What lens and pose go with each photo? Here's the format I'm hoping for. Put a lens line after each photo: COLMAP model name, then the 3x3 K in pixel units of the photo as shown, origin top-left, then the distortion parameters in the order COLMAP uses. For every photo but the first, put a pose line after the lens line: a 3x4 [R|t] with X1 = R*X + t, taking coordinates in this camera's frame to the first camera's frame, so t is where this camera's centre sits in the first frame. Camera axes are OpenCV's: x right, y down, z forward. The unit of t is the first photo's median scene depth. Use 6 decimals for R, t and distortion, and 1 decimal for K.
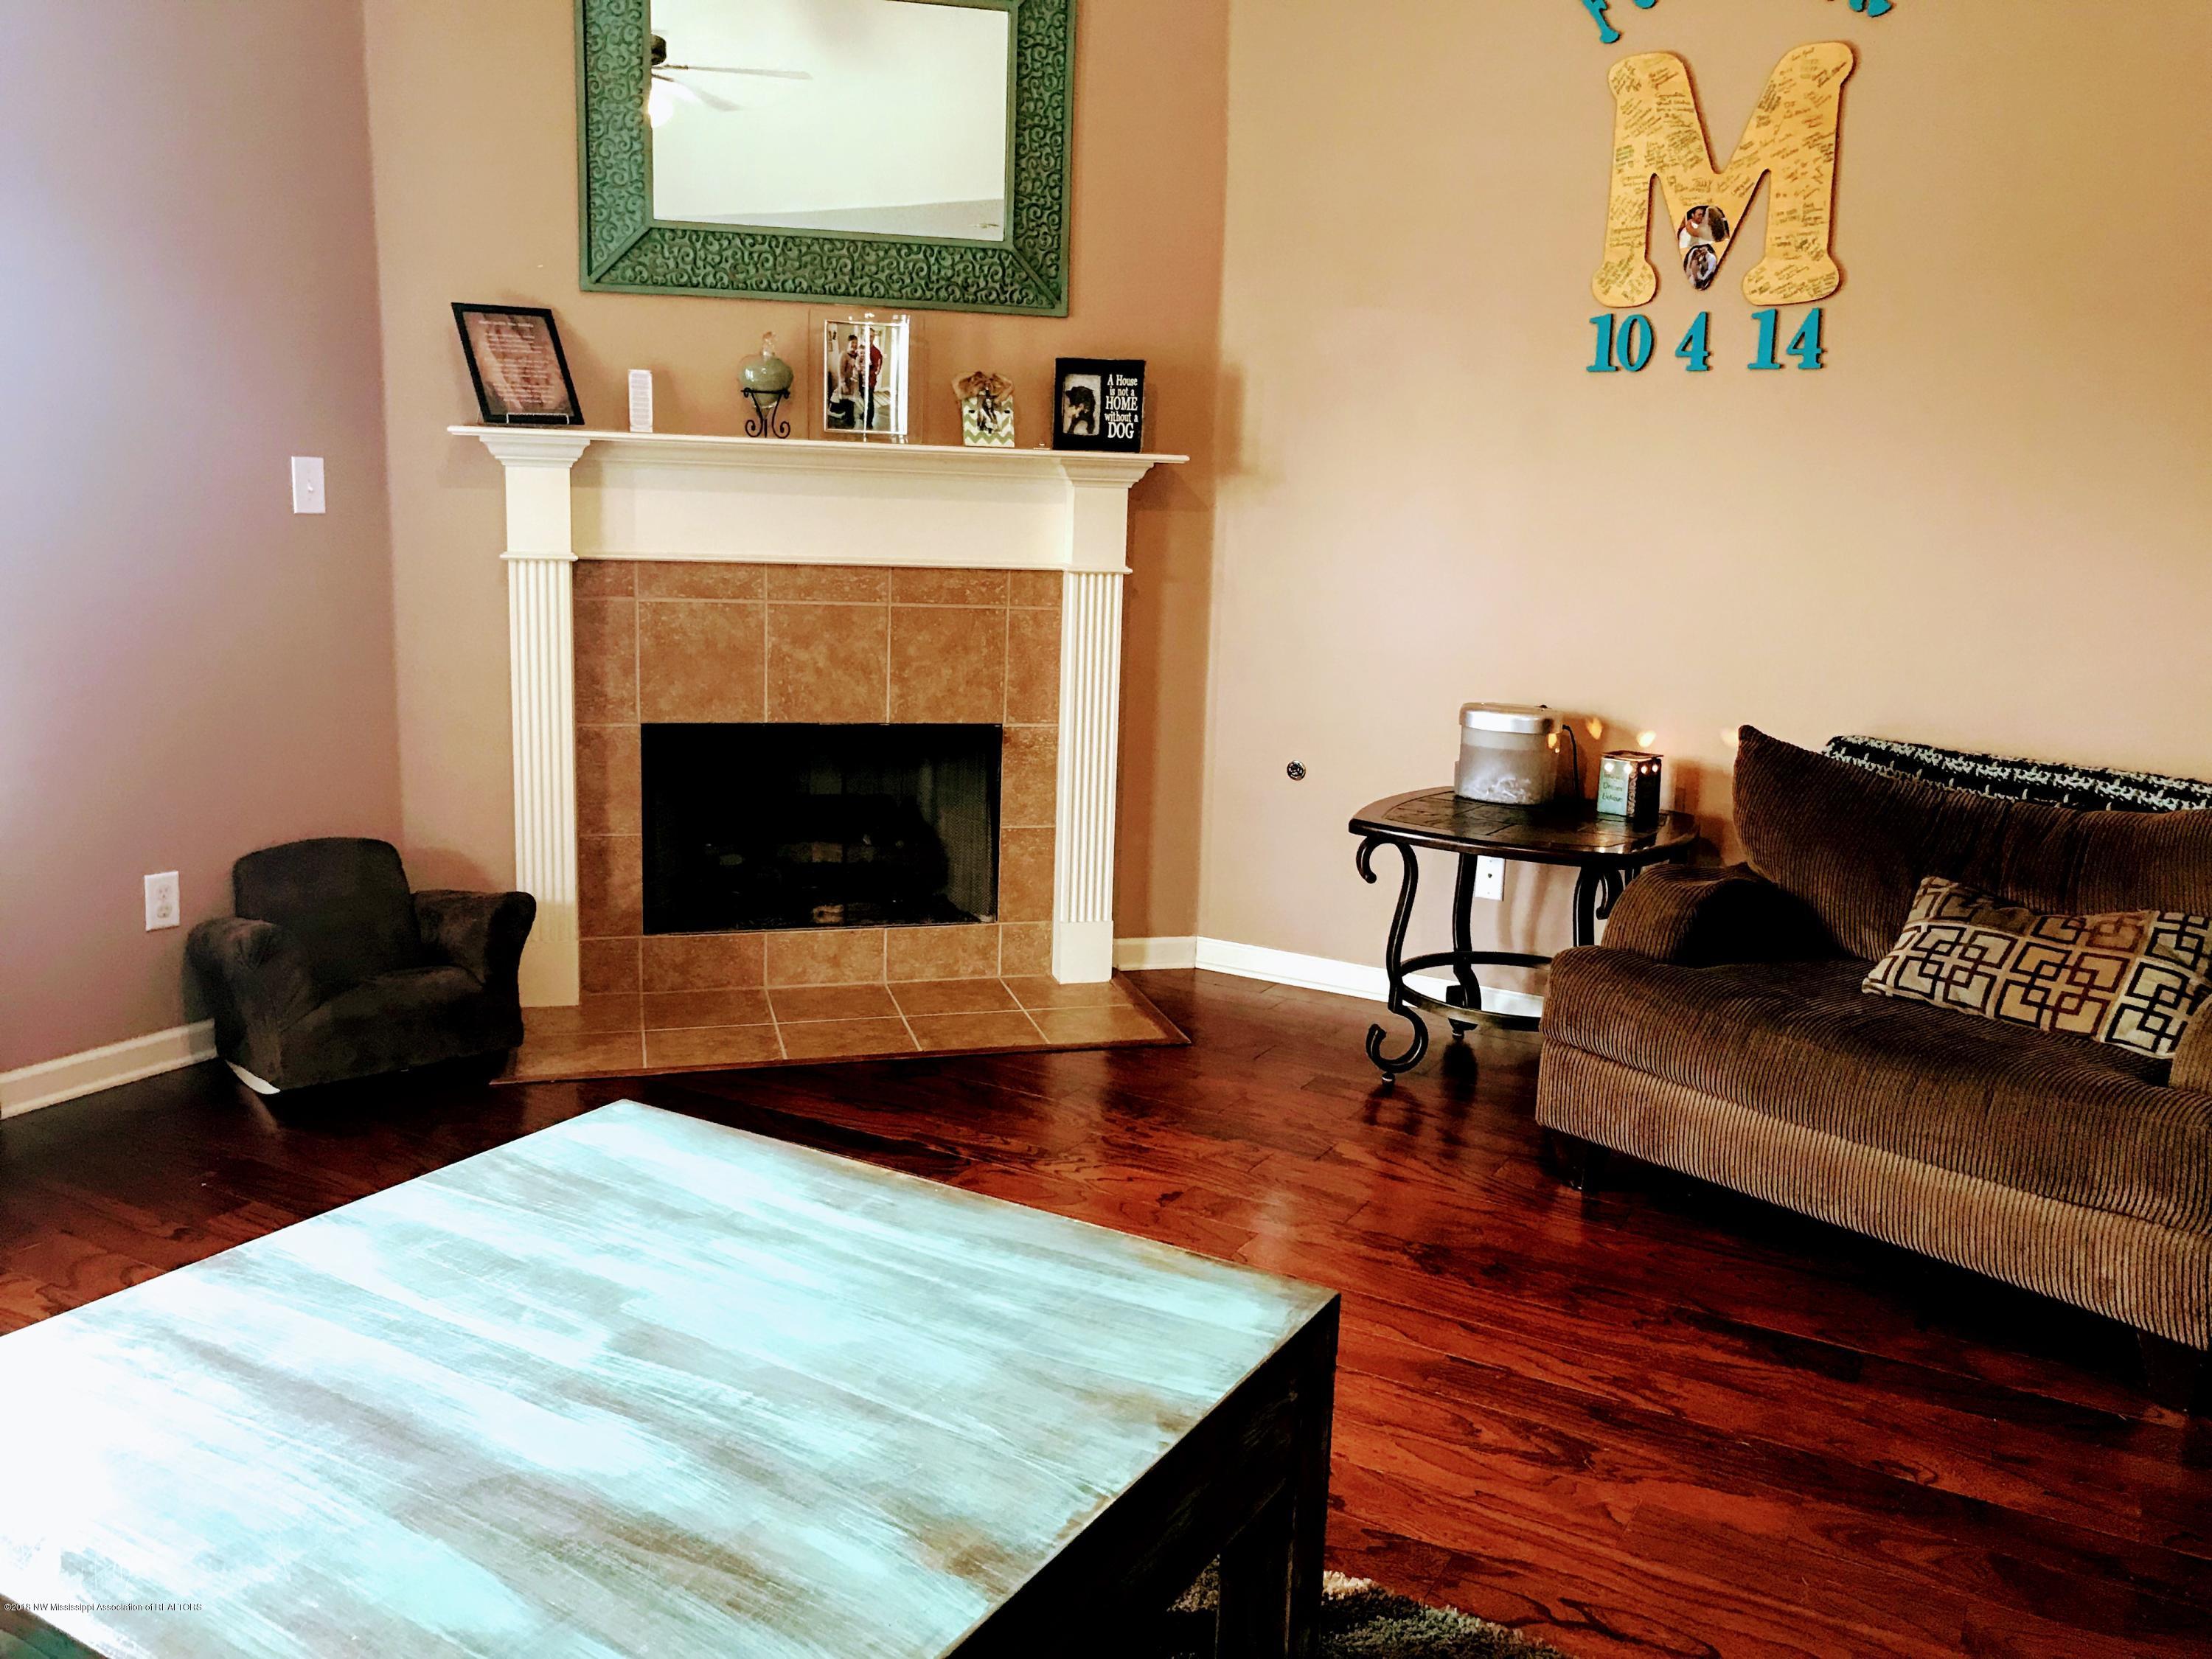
lens RADIAL K [[1963.9, 0, 1188.2], [0, 1963.9, 824.4], [0, 0, 1]] dist [0.013172, 0.060152]
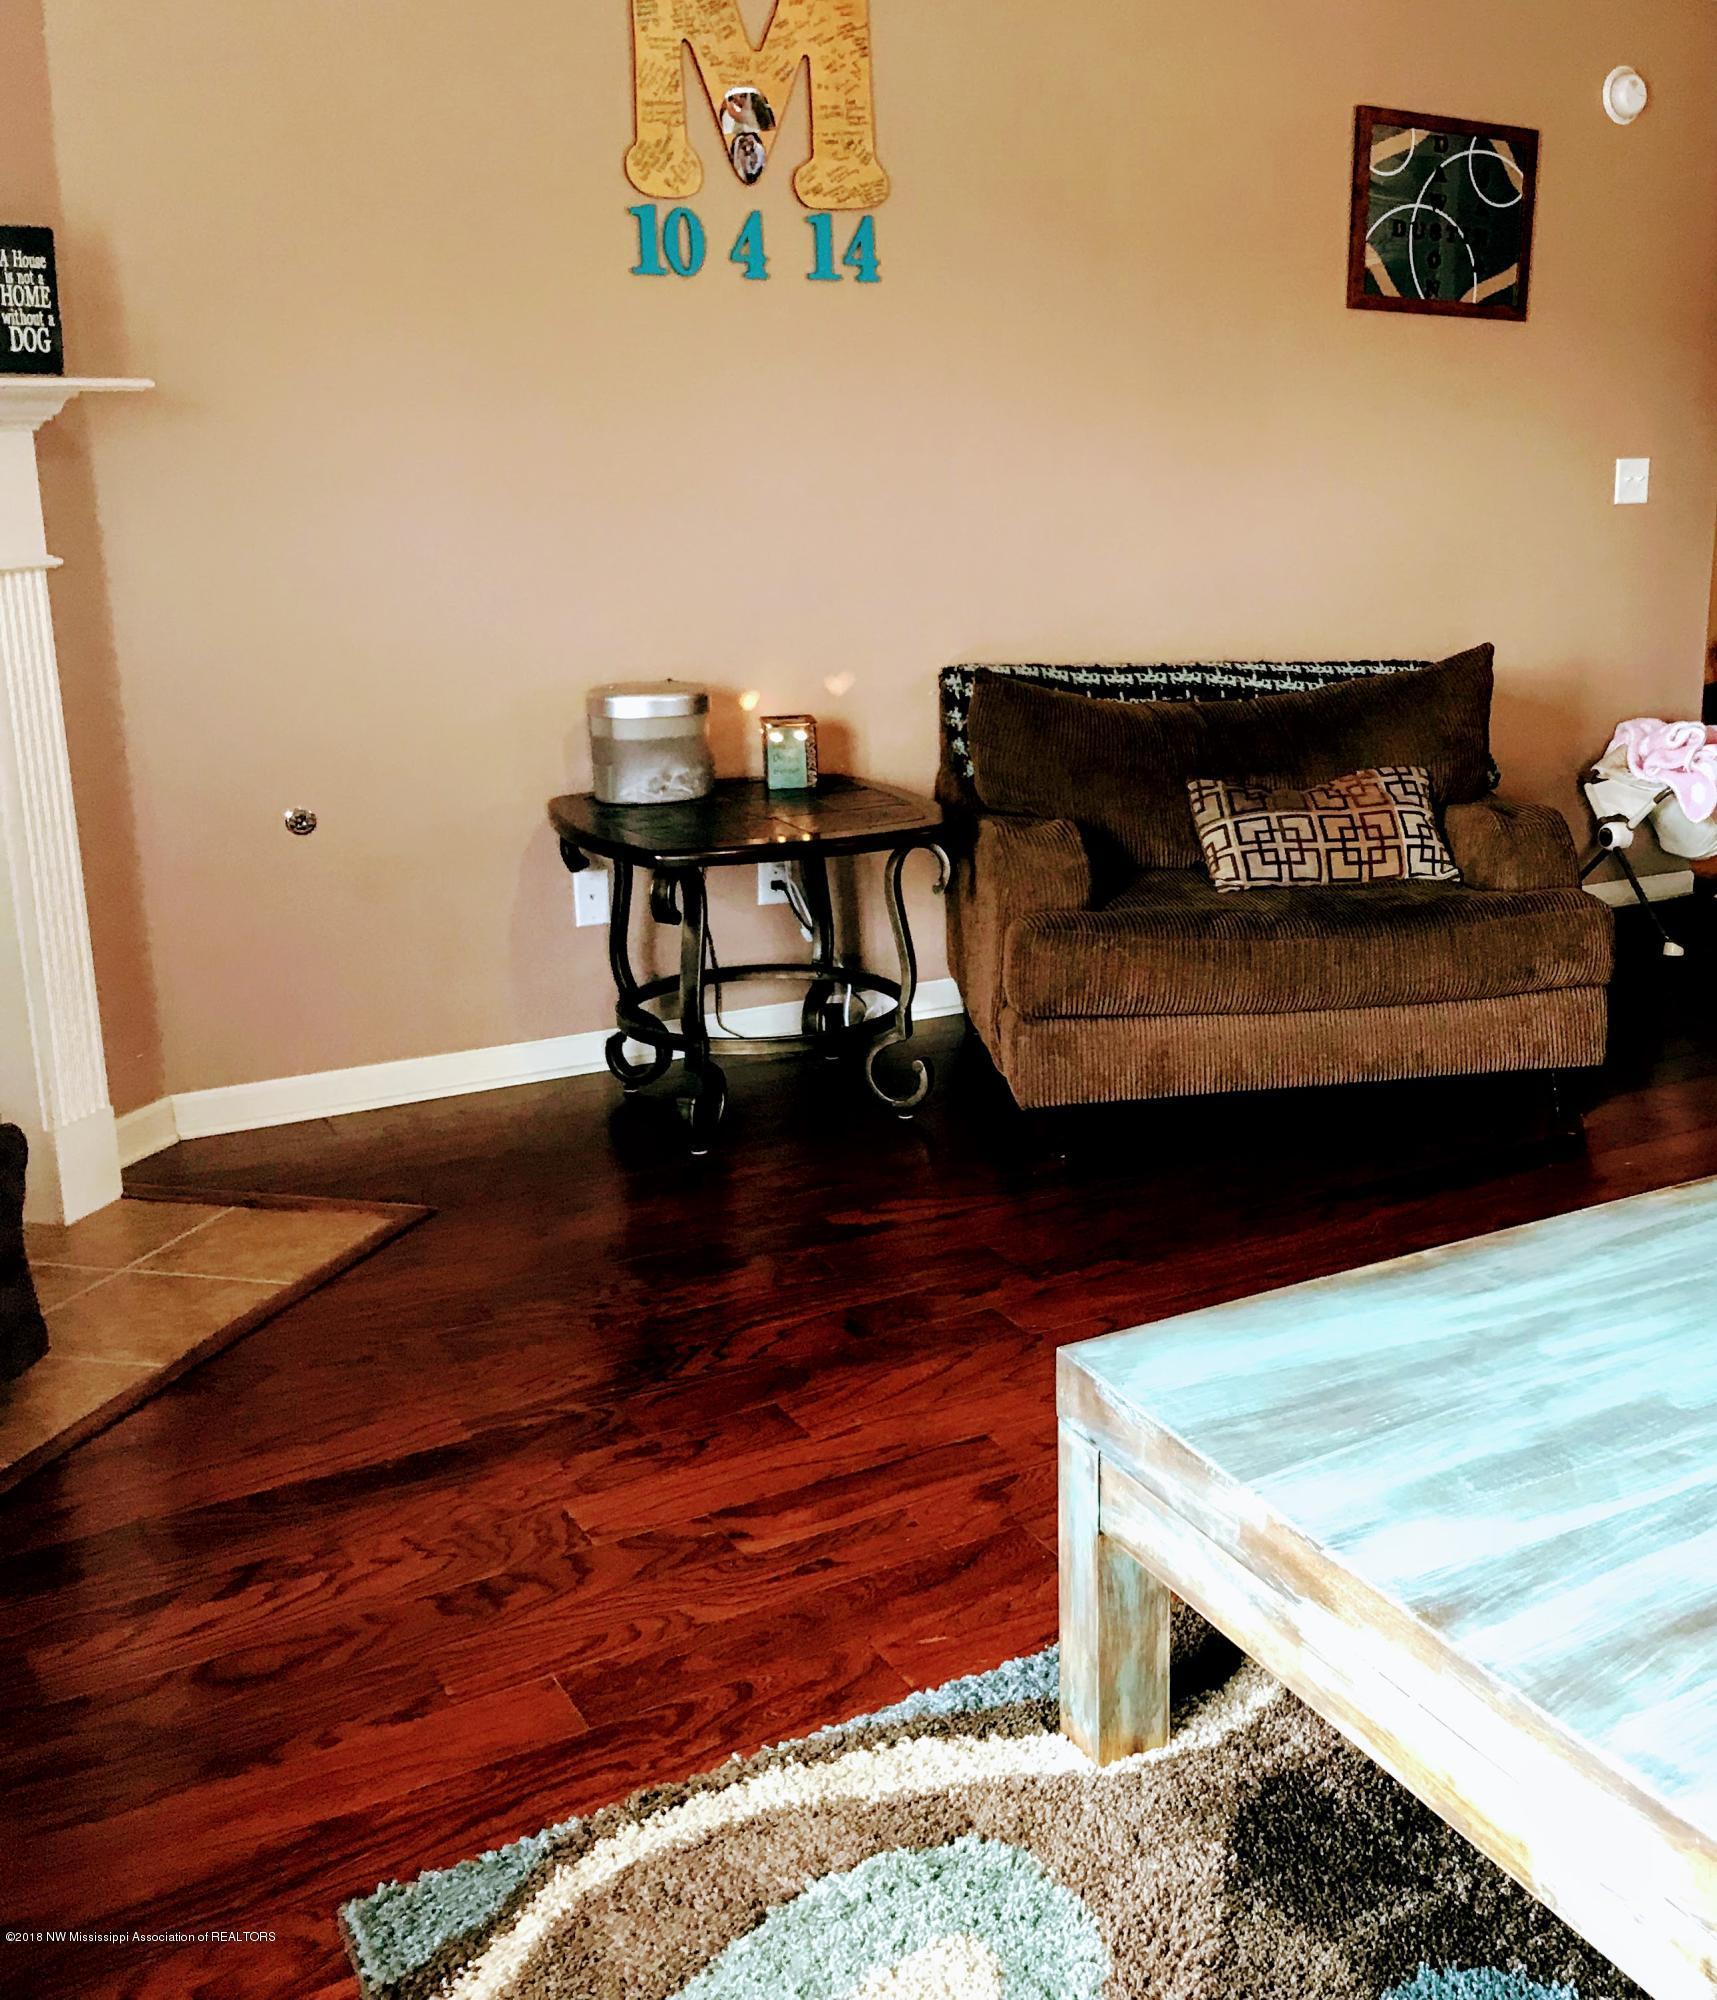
lens RADIAL K [[2264.4, 0, 1392.8], [0, 2264.4, 995.5], [0, 0, 1]] dist [0.054795, -0.035307]
pose [[0.372621, -0.265637, 0.889152, -0.660715], [0.145788, 0.963014, 0.226607, -0.114493], [-0.916460, 0.045190, 0.397566, 0.353215]]
